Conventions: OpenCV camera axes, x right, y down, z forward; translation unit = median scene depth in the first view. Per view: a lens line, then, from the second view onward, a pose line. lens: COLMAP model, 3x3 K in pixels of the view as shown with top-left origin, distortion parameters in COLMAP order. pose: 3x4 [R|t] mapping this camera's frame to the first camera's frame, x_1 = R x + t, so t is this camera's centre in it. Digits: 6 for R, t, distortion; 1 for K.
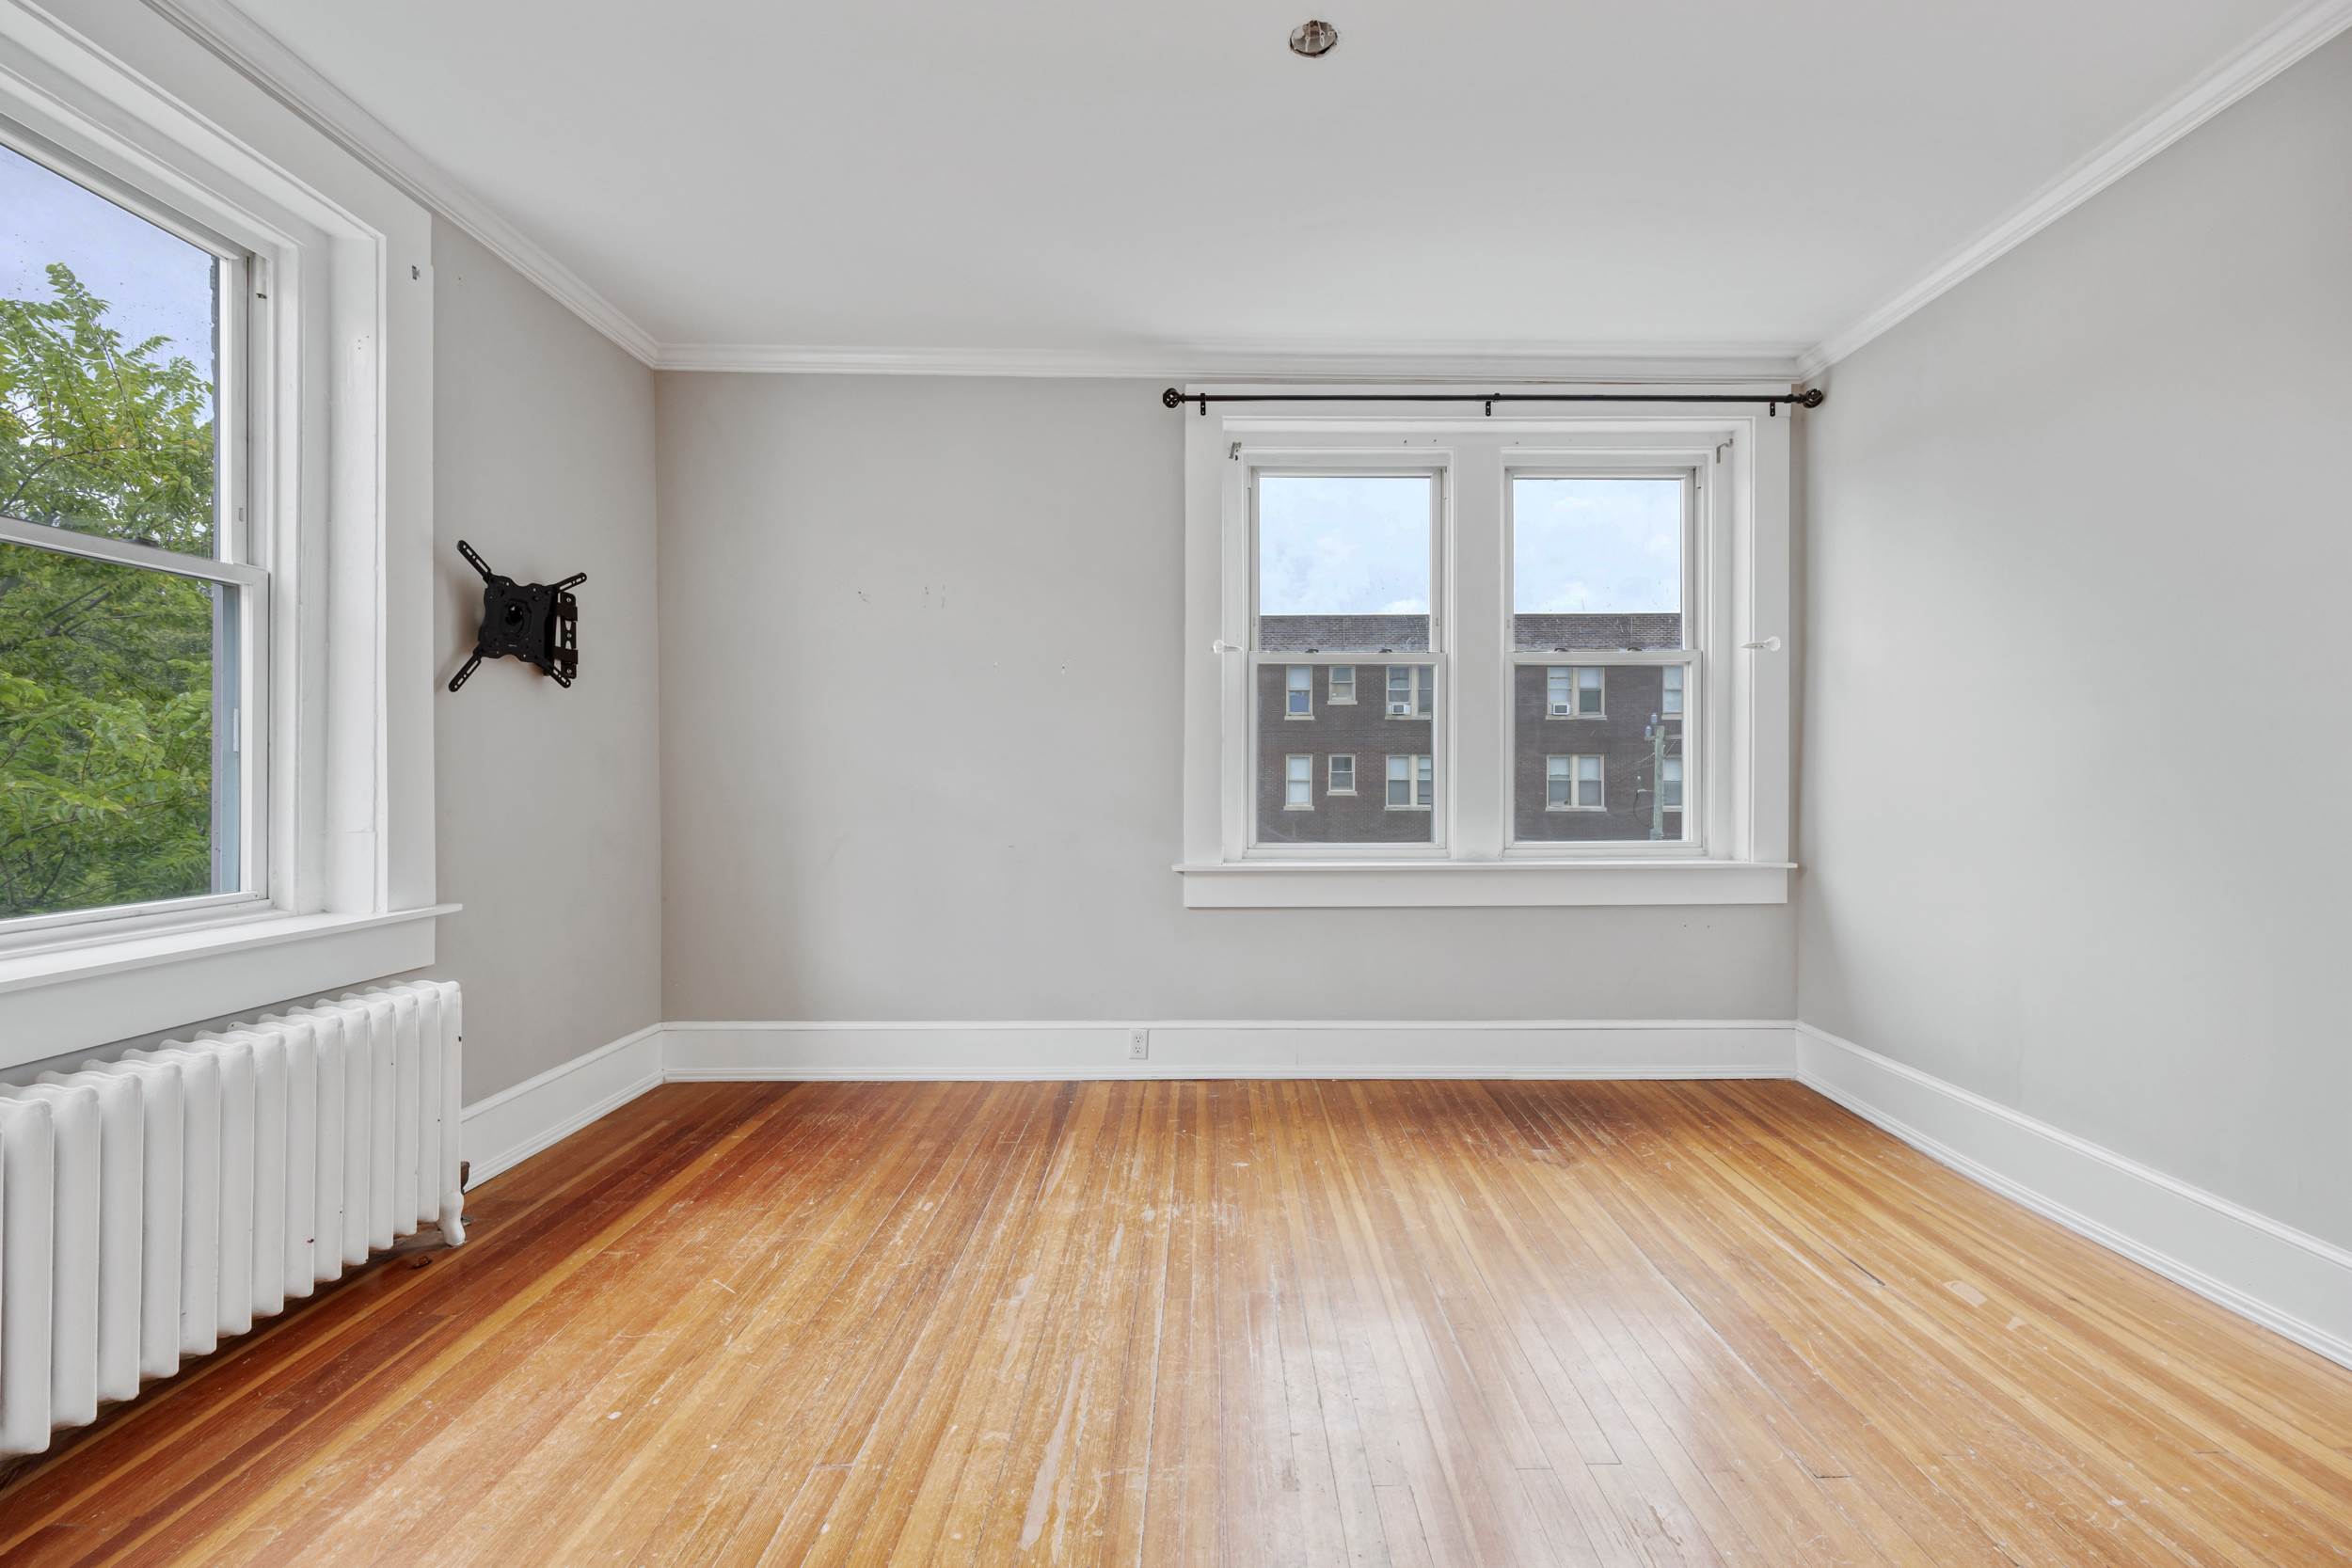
lens RADIAL K [[910.5, 0, 1219.8], [0, 910.5, 774.2], [0, 0, 1]] dist [0.002987, 0.000899]
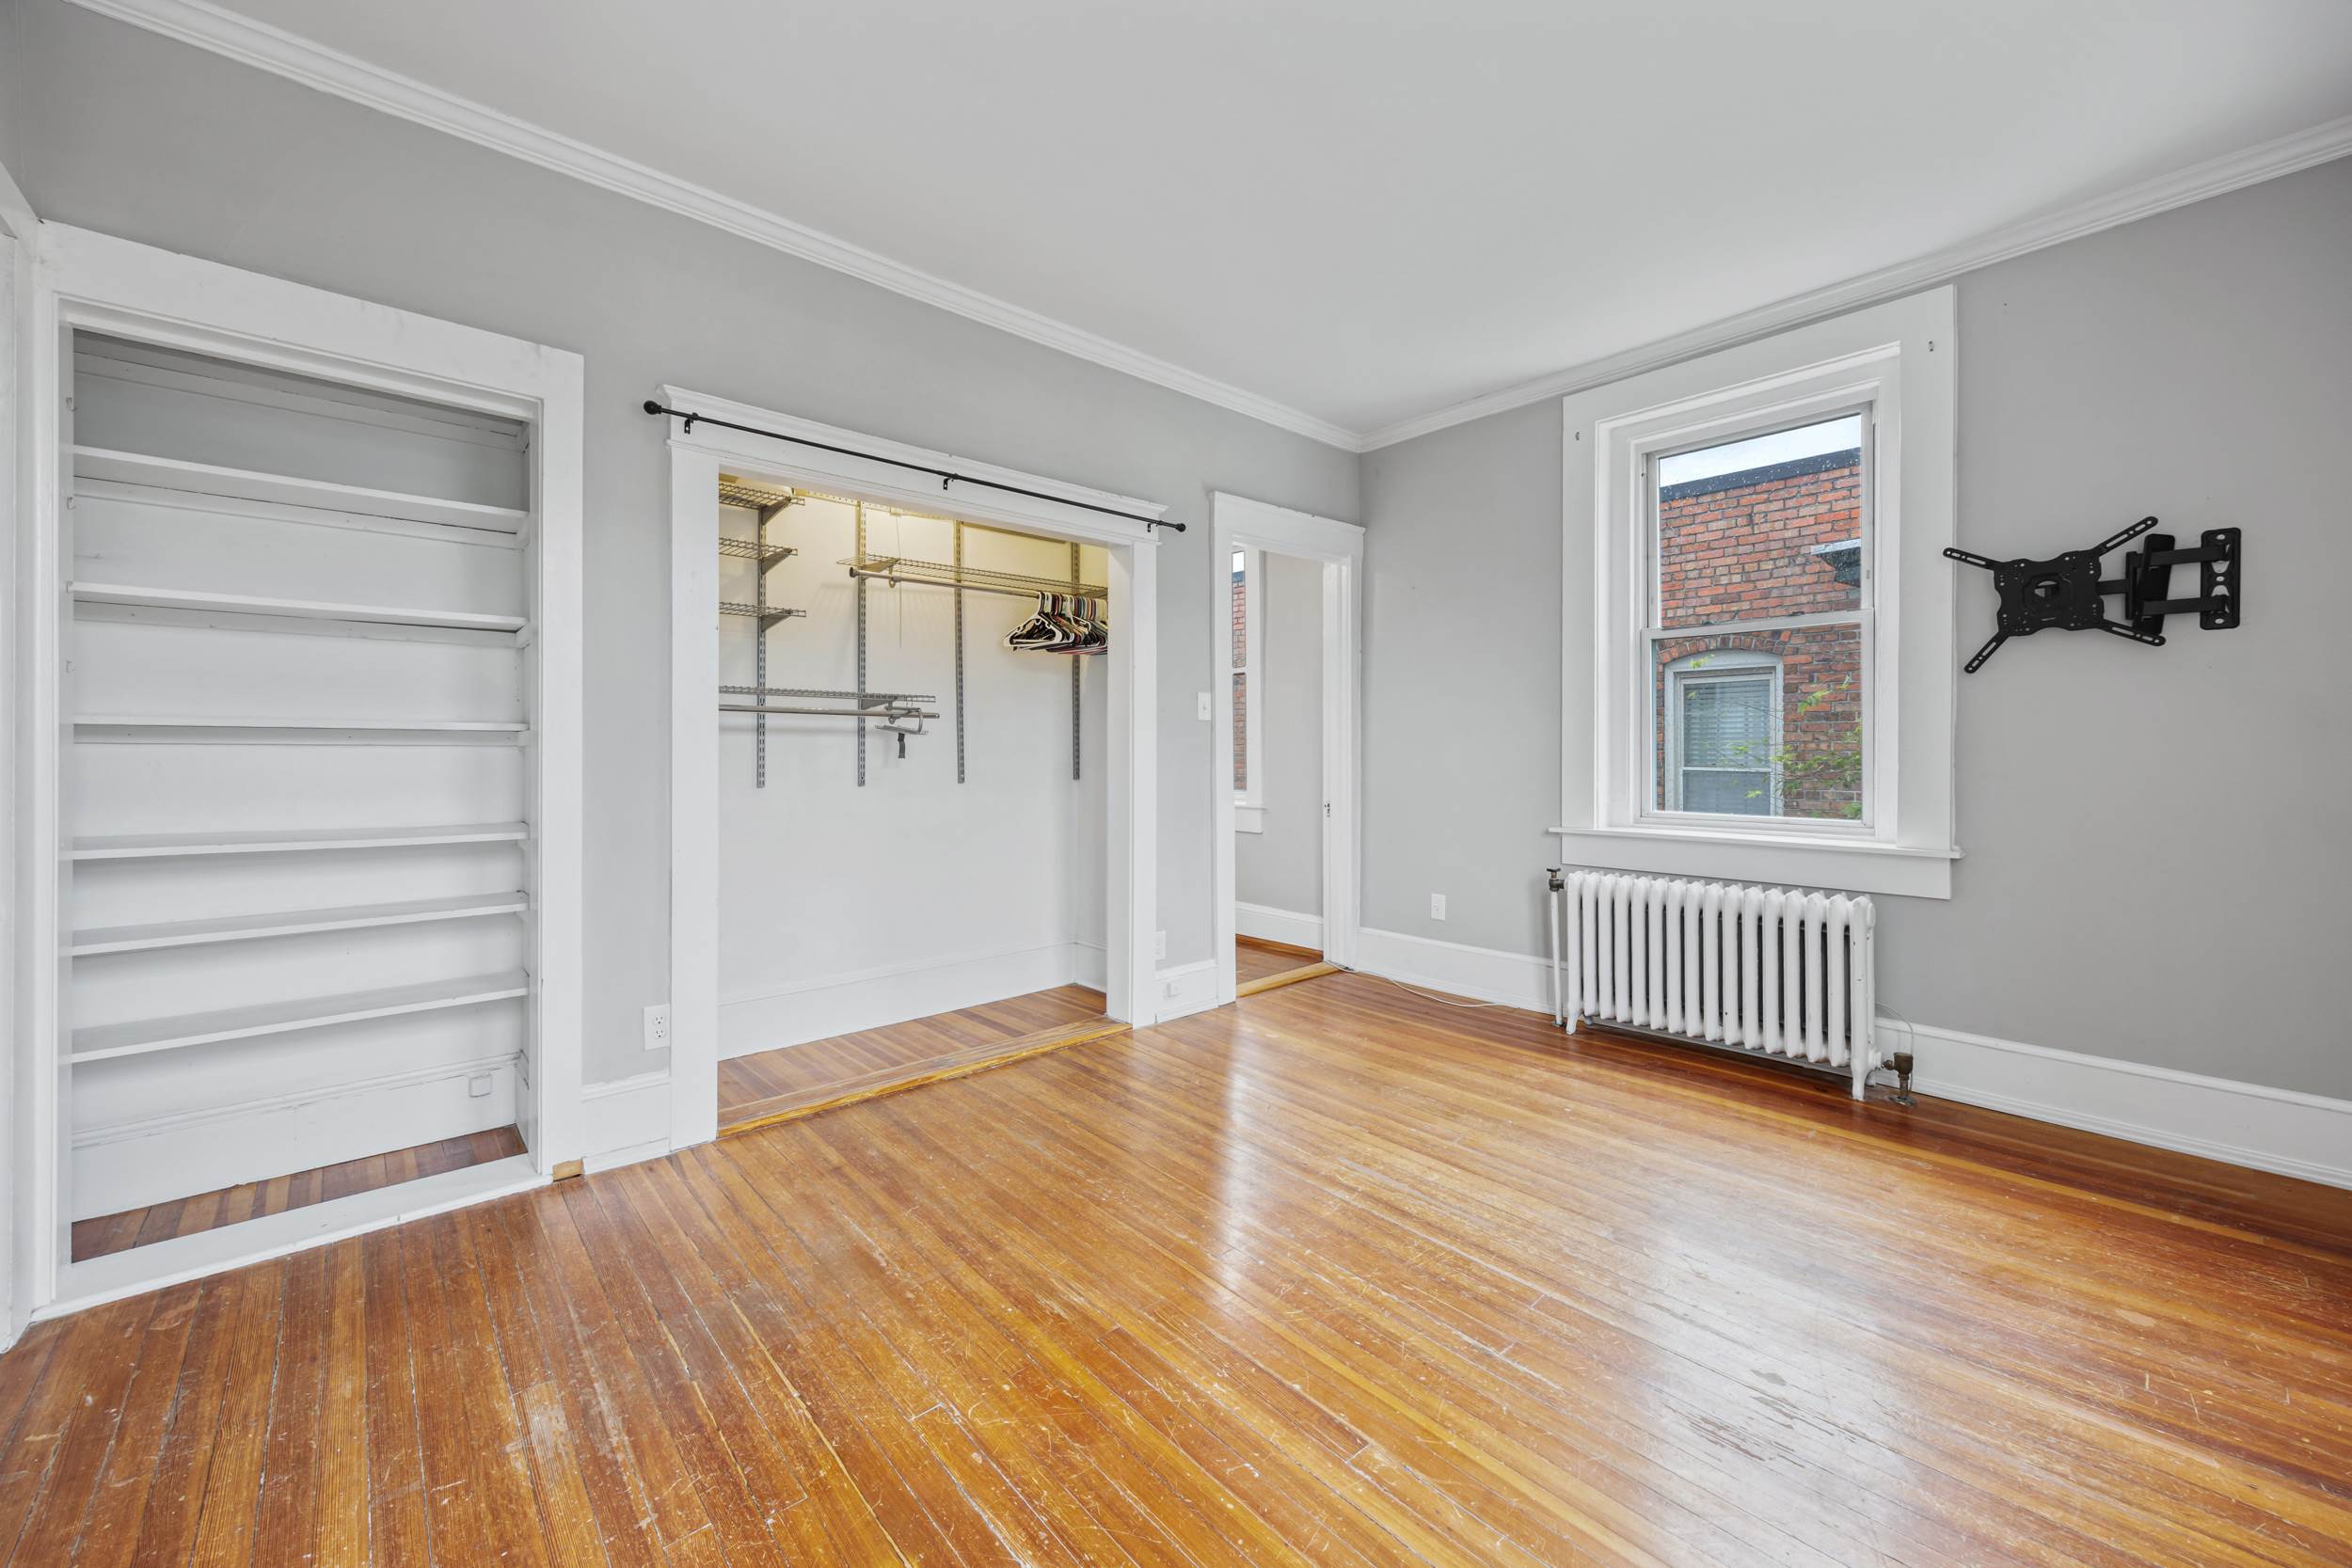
lens RADIAL K [[910.5, 0, 1183.7], [0, 910.5, 745.8], [0, 0, 1]] dist [0.002987, 0.000899]
pose [[-0.739223, -0.009682, -0.673392, 0.725947], [-0.002158, 0.999926, -0.012007, 0.019729], [0.673458, -0.007423, -0.739189, 1.232650]]
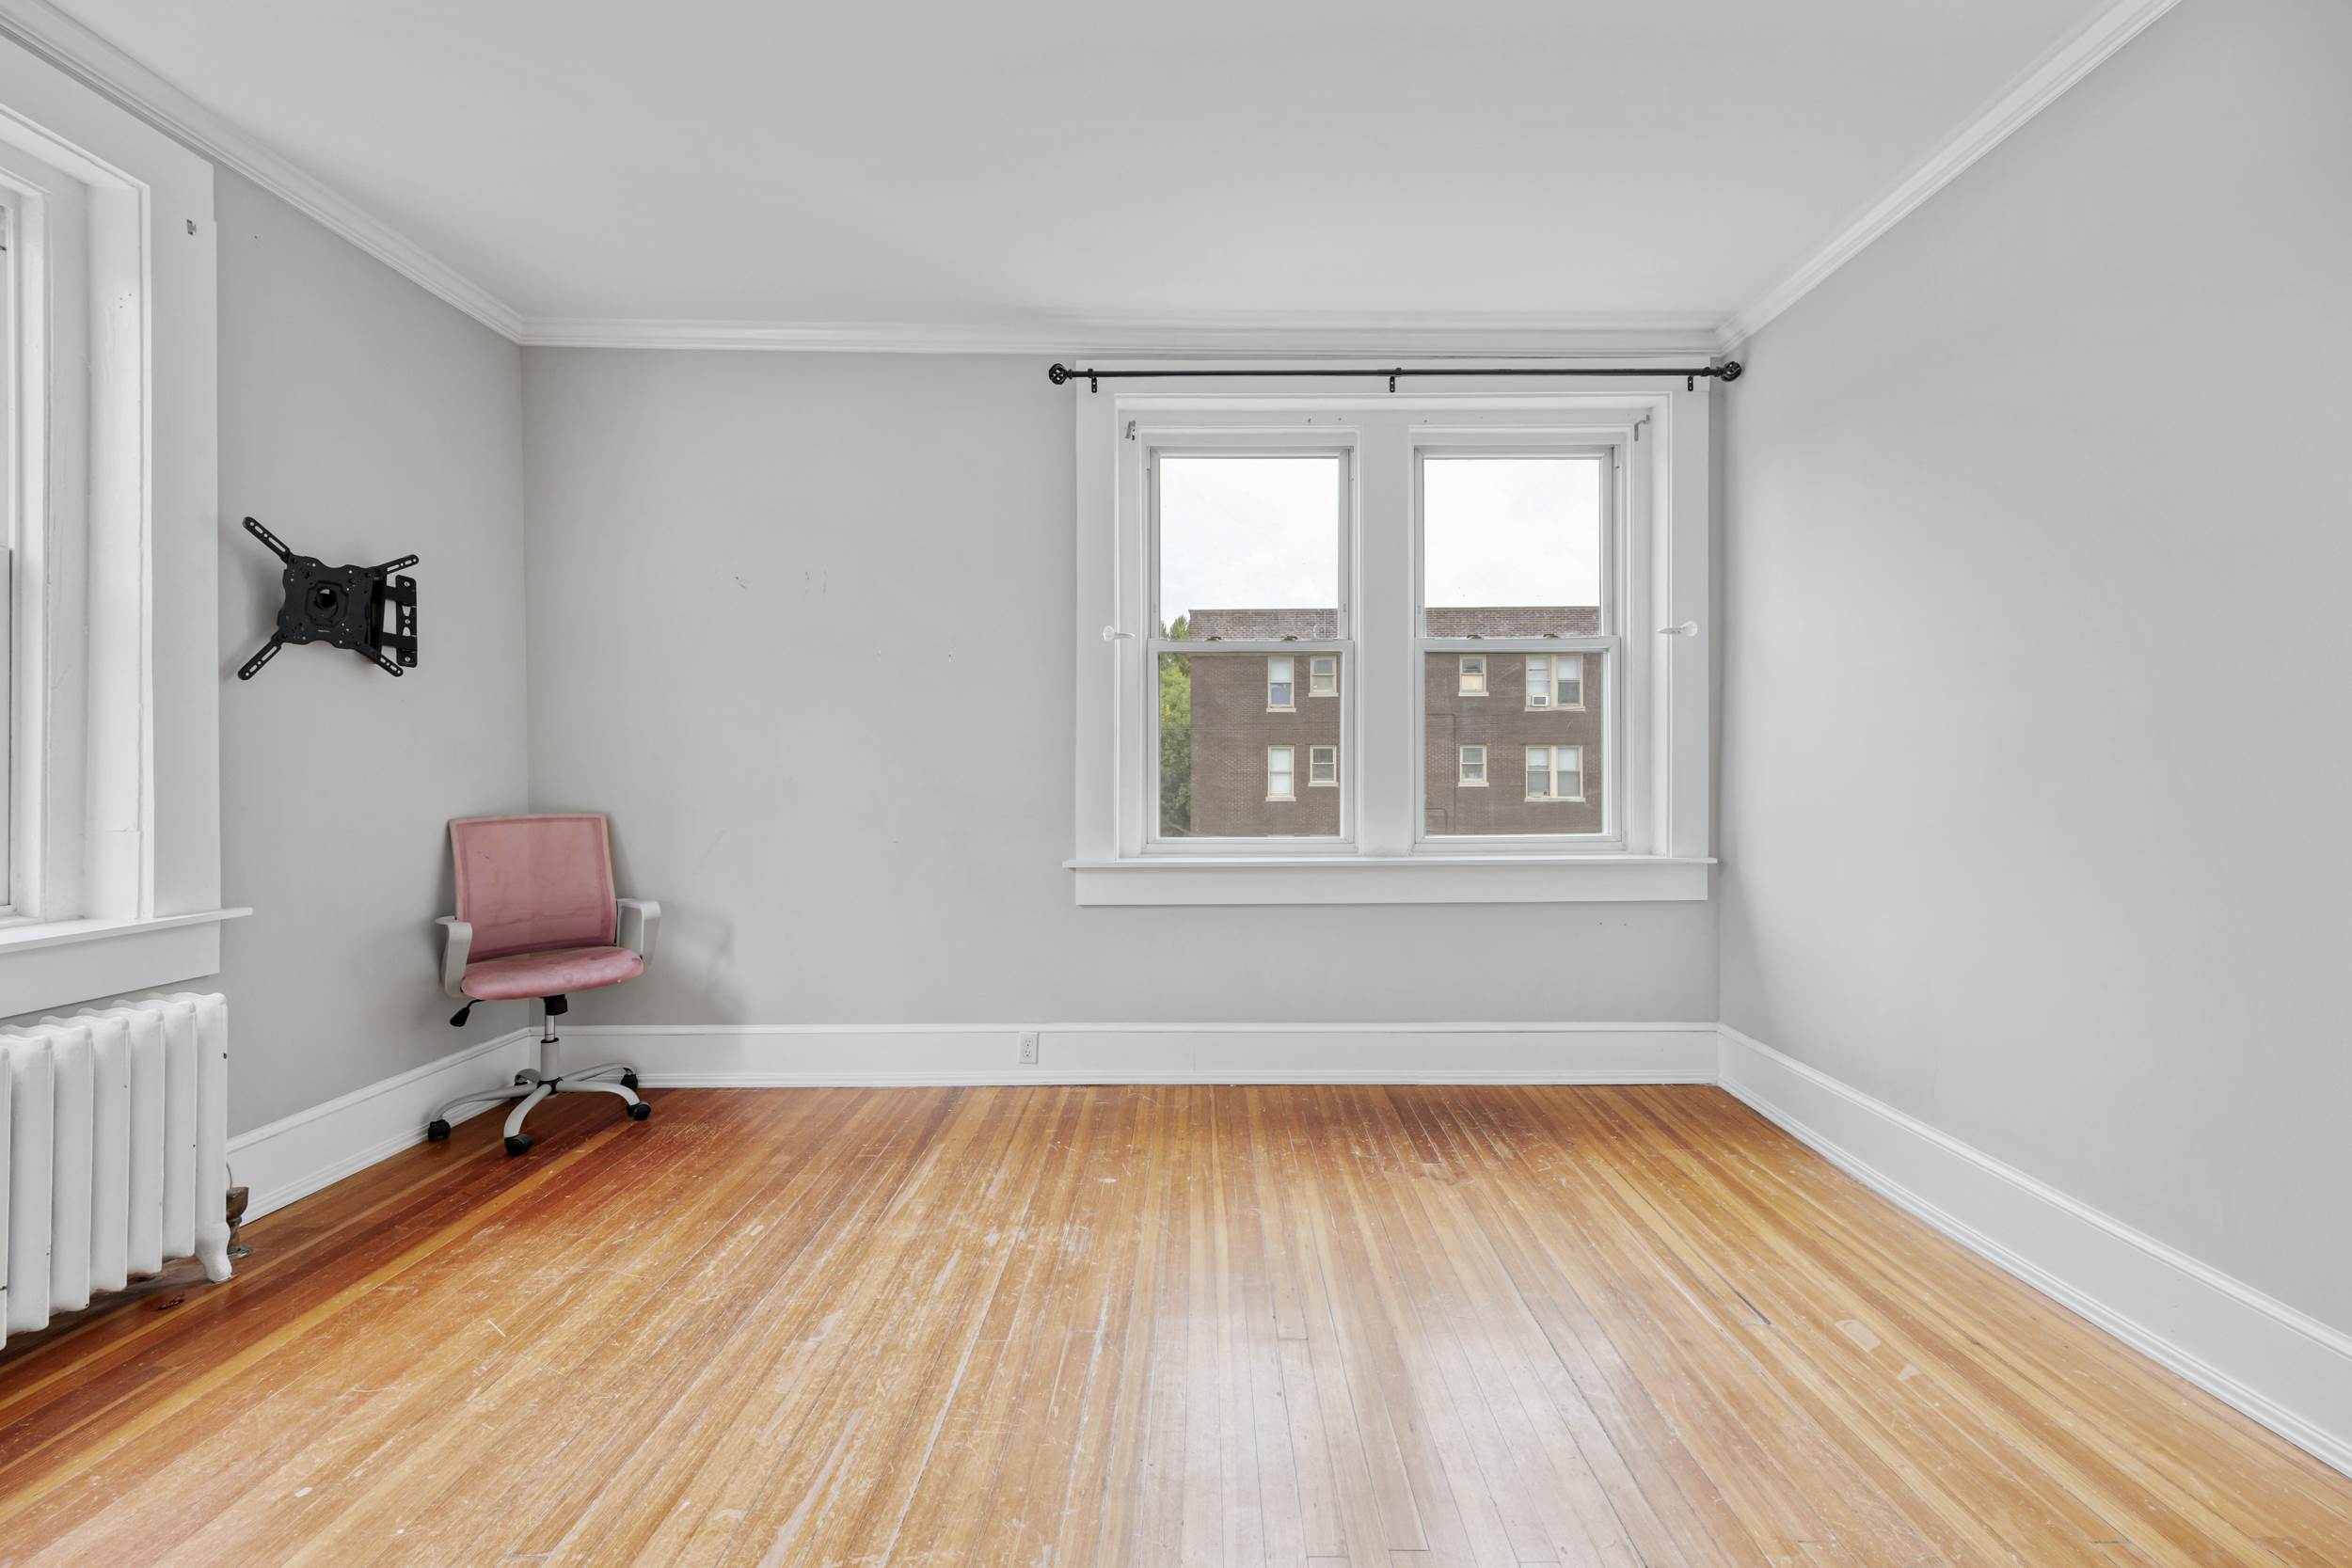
lens RADIAL K [[910.5, 0, 1172.2], [0, 910.5, 766.1], [0, 0, 1]] dist [0.002987, 0.000899]
pose [[0.999981, -0.003811, -0.004799, 0.114936], [0.003798, 0.999989, -0.002749, 0.004151], [0.004809, 0.002731, 0.999985, 0.072770]]
